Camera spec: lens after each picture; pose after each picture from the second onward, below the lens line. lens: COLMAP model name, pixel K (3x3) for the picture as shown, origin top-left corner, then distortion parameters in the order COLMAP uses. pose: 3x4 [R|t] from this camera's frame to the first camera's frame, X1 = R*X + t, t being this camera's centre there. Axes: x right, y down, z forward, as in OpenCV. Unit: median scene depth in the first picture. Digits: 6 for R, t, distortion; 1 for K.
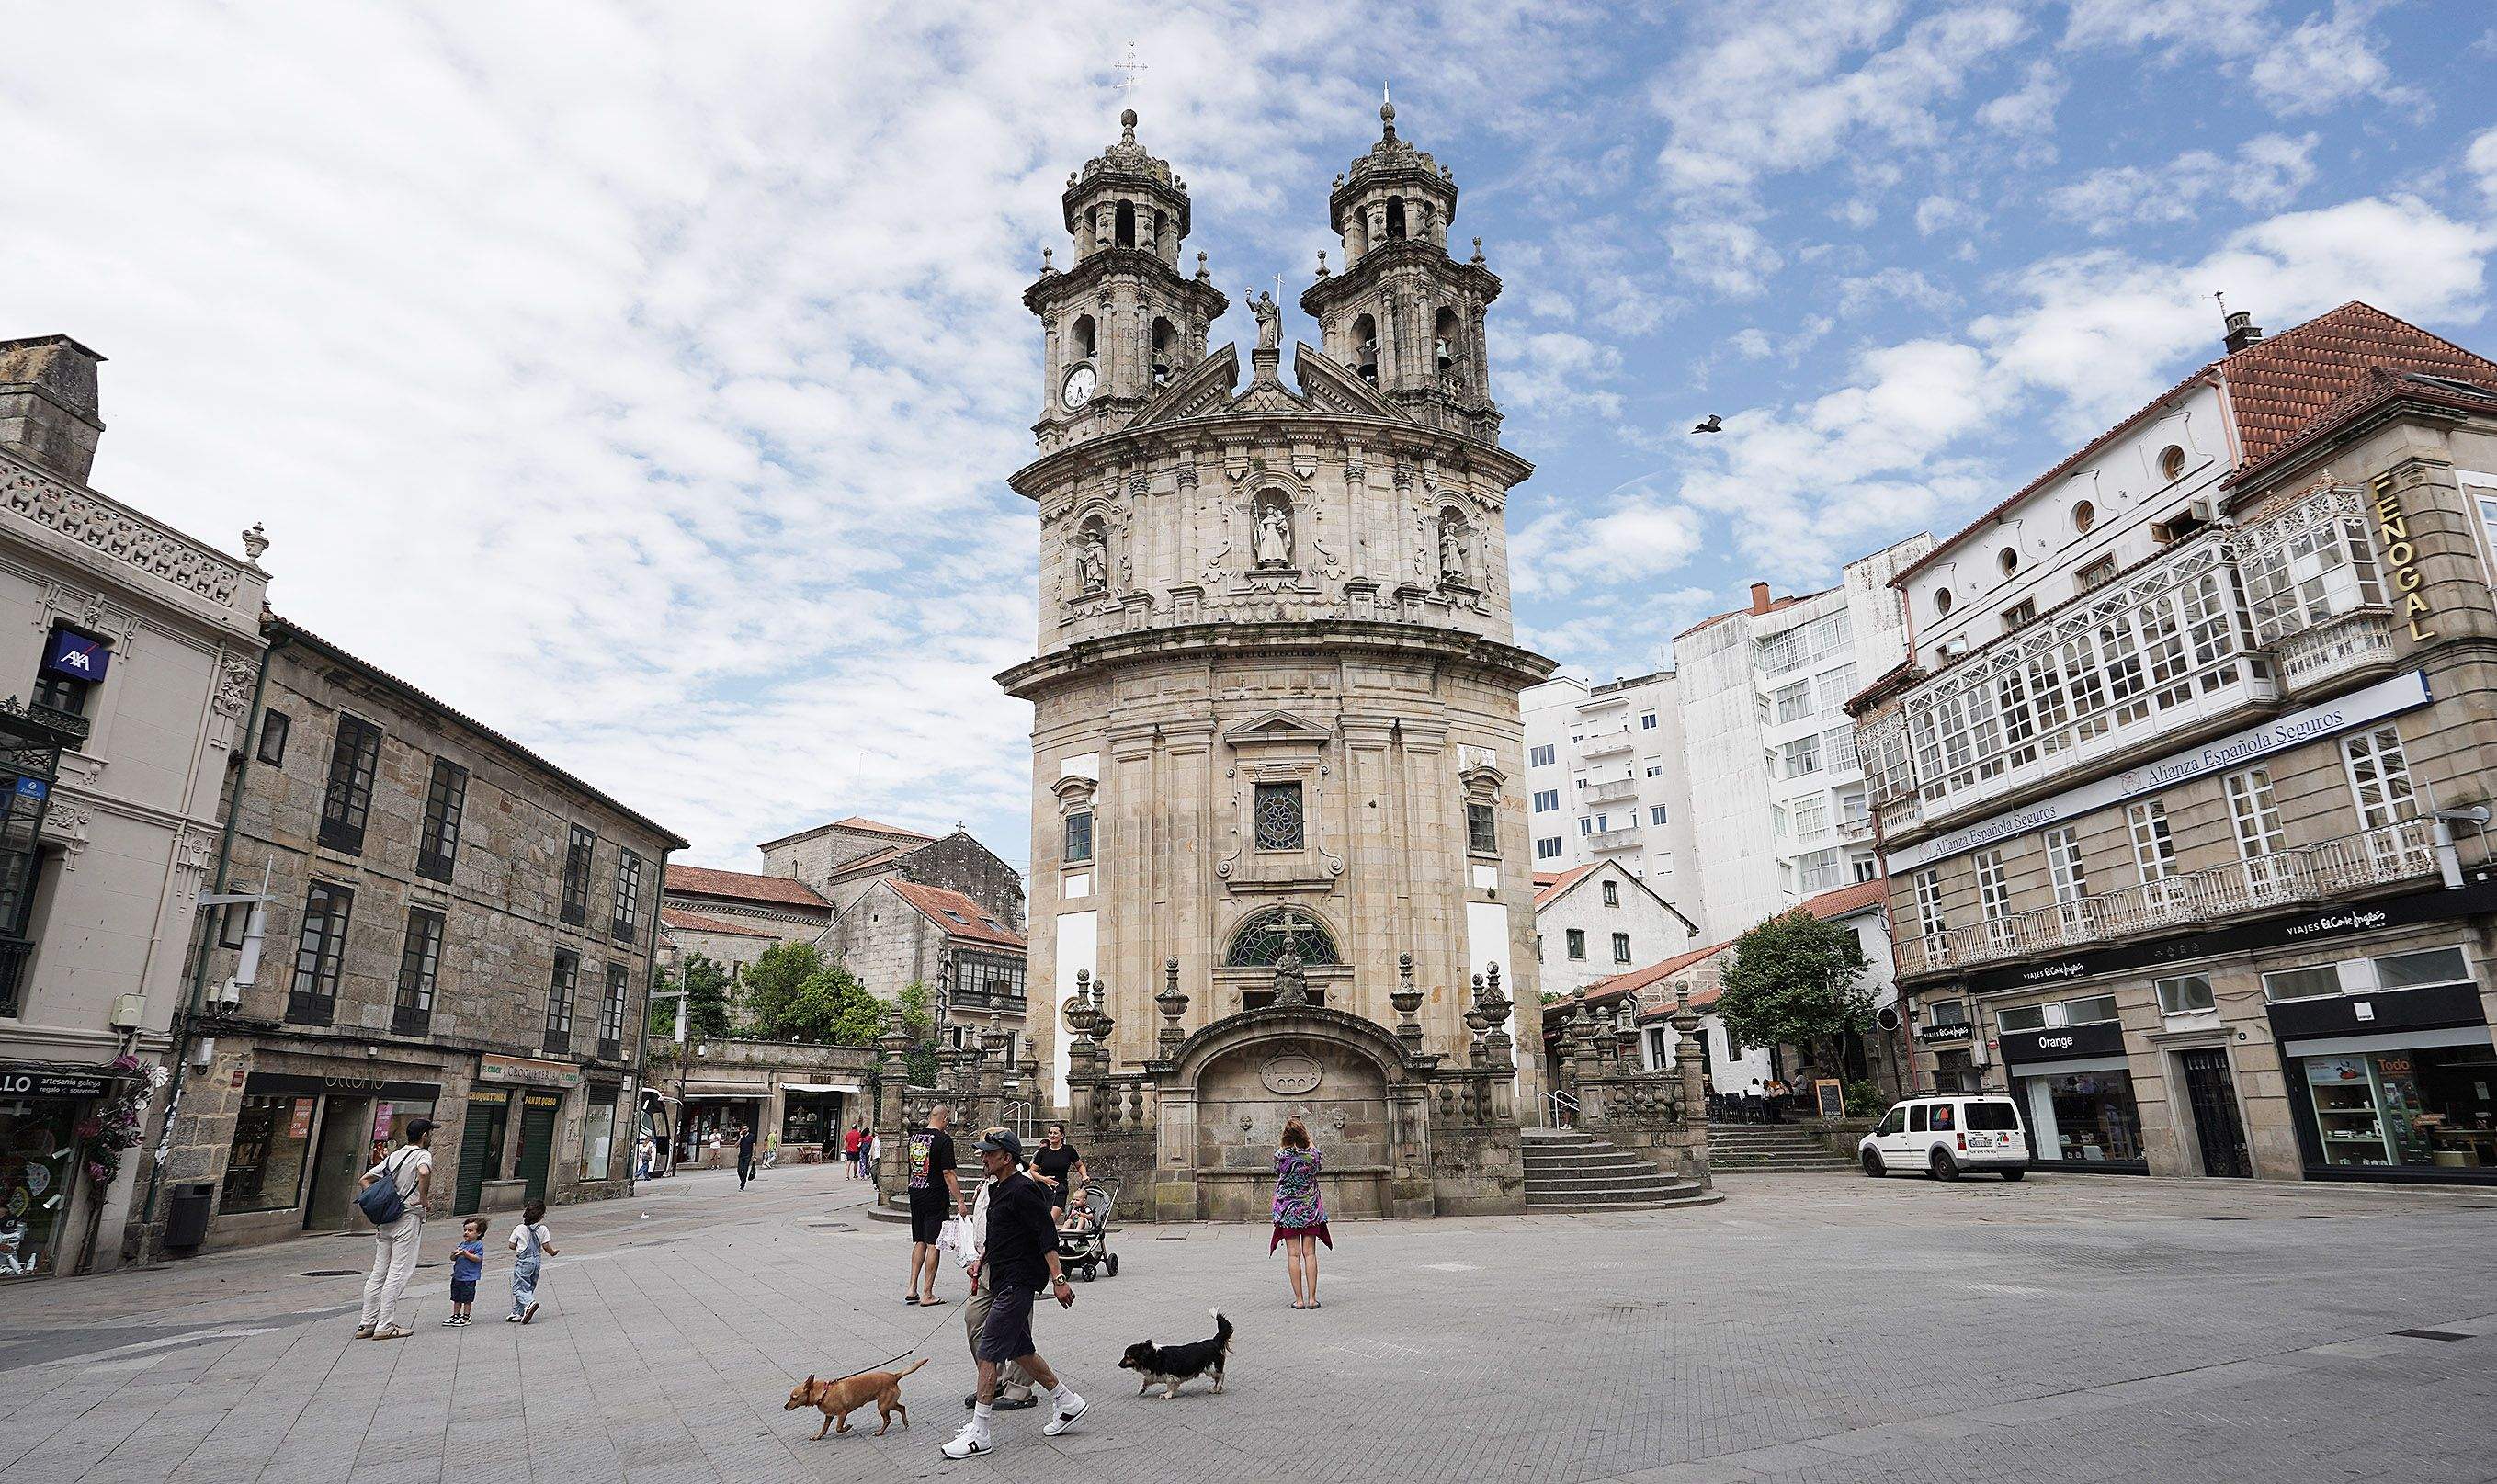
lens RADIAL K [[1360.9, 0, 1245.4], [0, 1360.9, 727.9], [0, 0, 1]] dist [-0.008367, 0.001736]
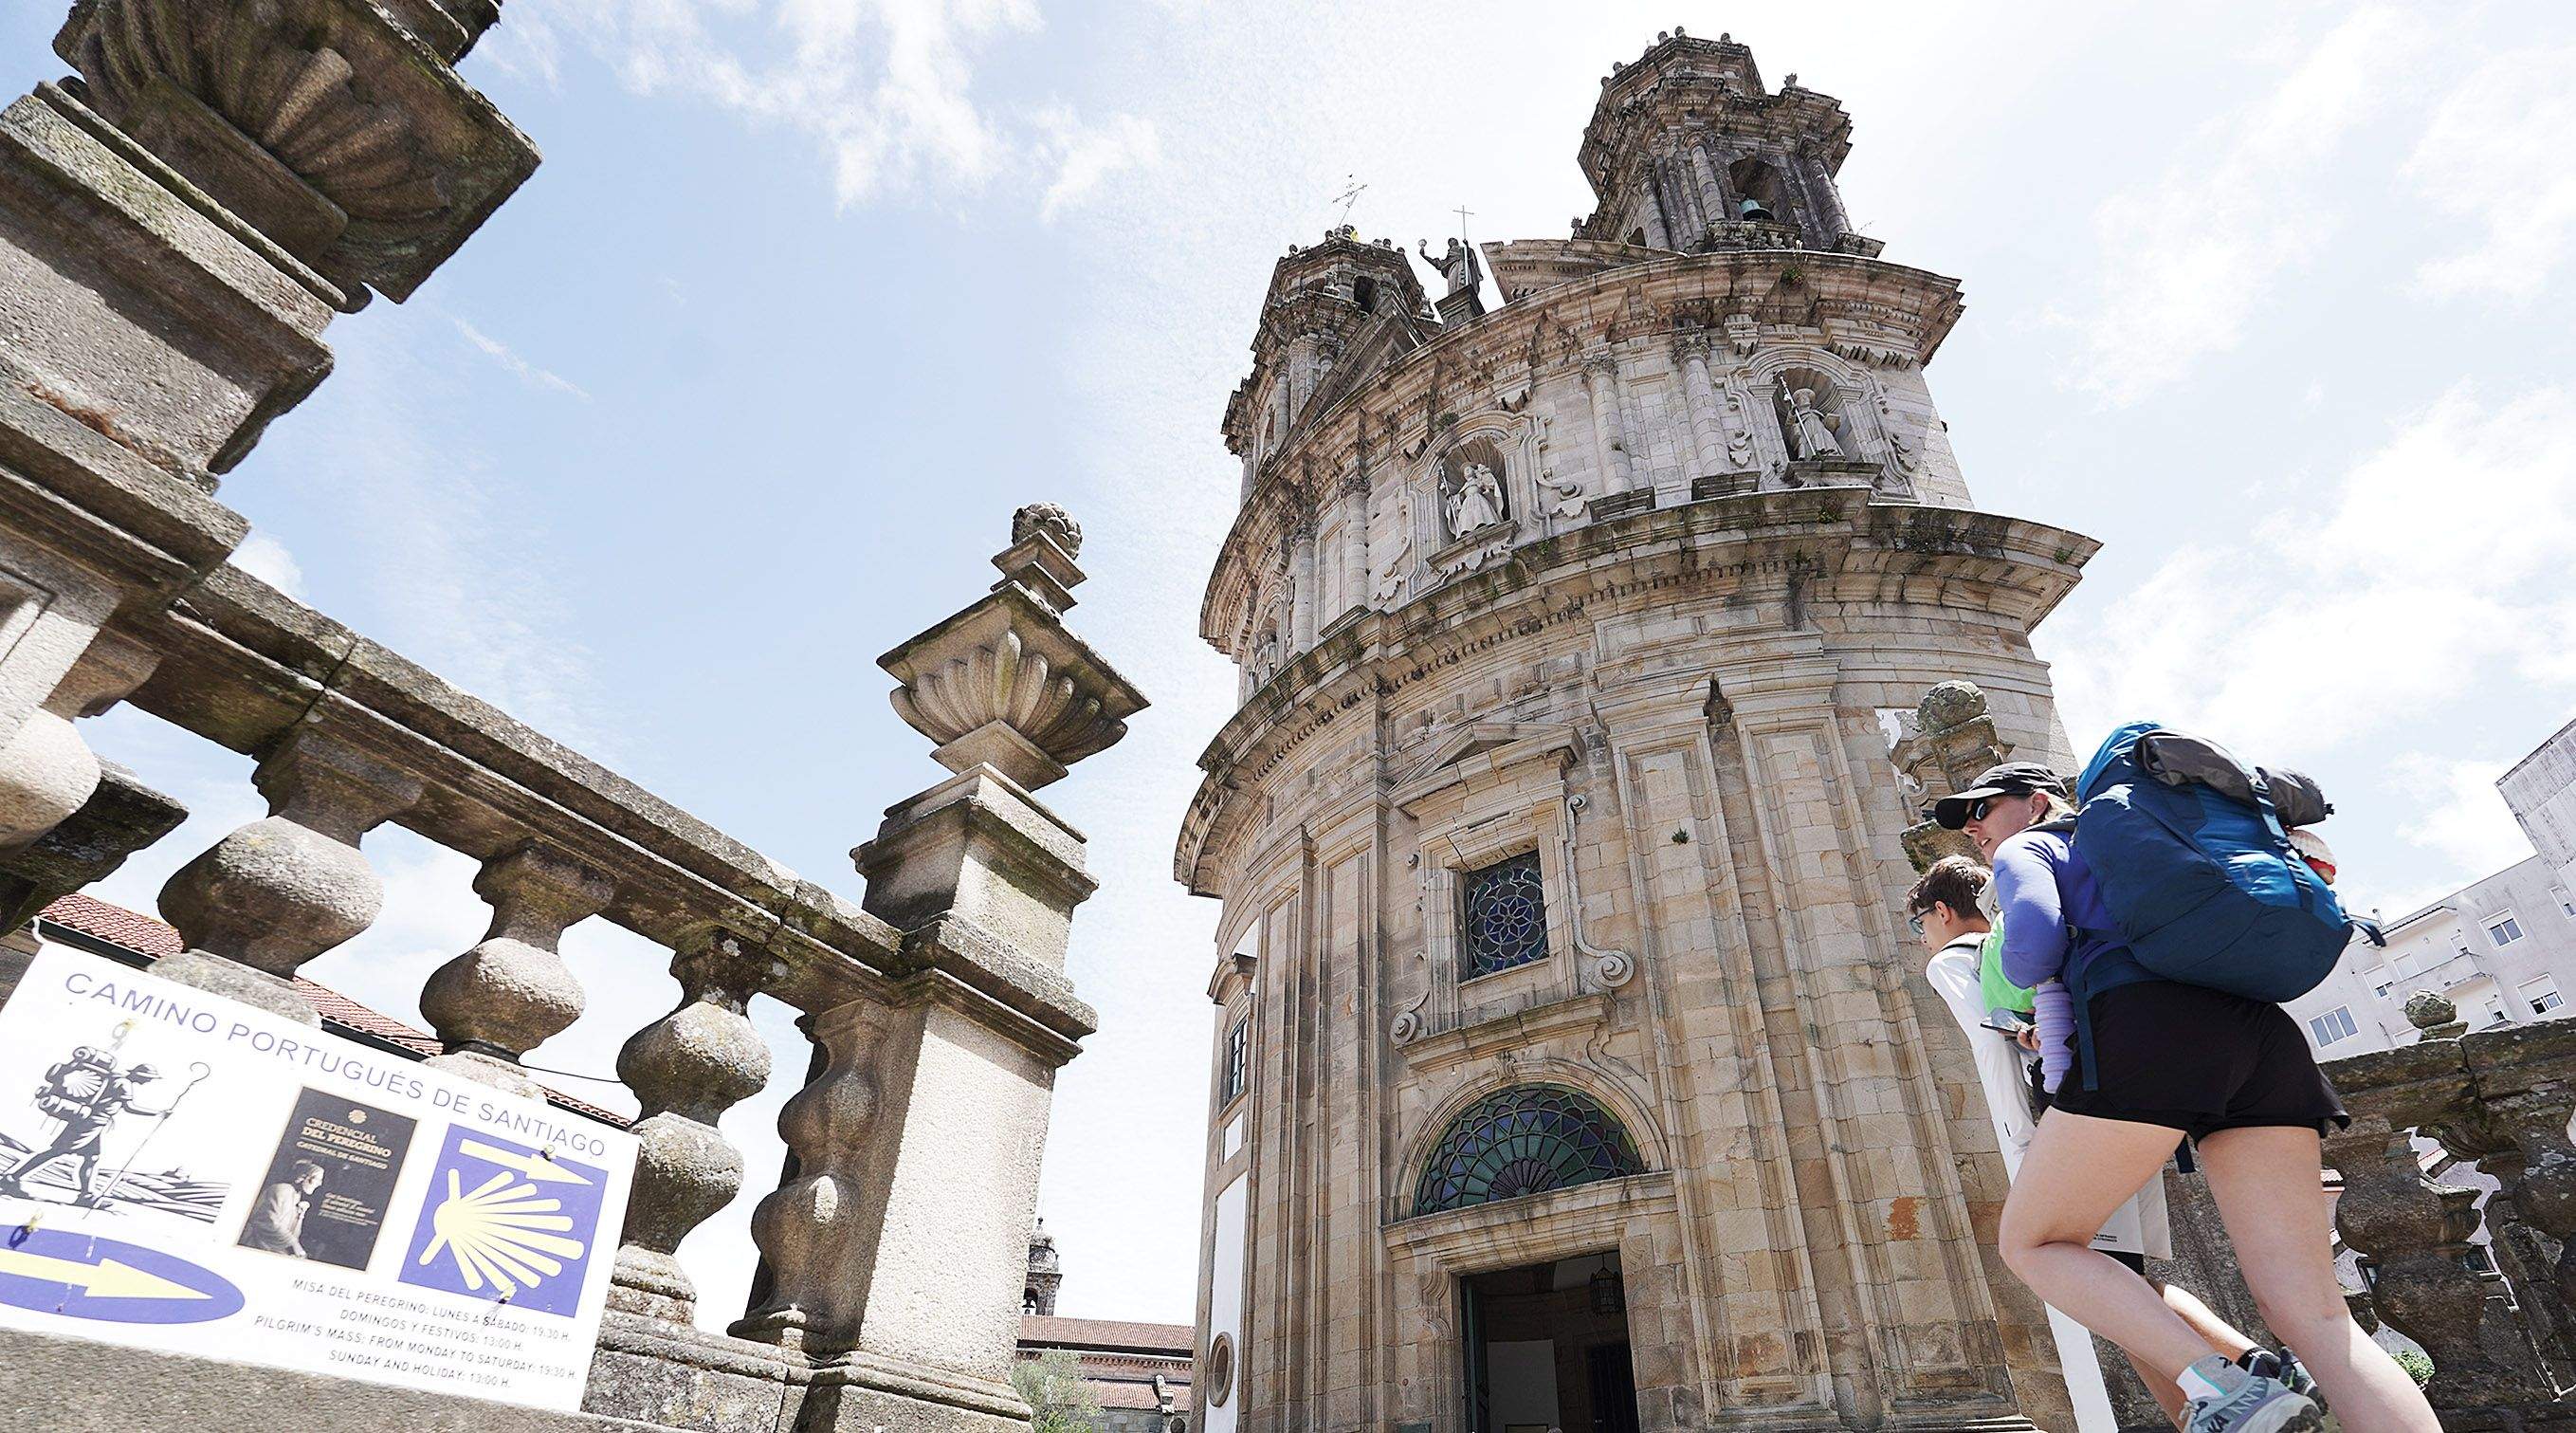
lens RADIAL K [[1207.2, 0, 1387.0], [0, 1207.2, 908.0], [0, 0, 1]] dist [-0.002690, -0.000179]
pose [[0.873786, -0.251265, -0.416371, 0.162915], [0.136007, 0.948277, -0.286833, 0.174365], [0.466906, 0.194001, 0.862765, 0.563552]]
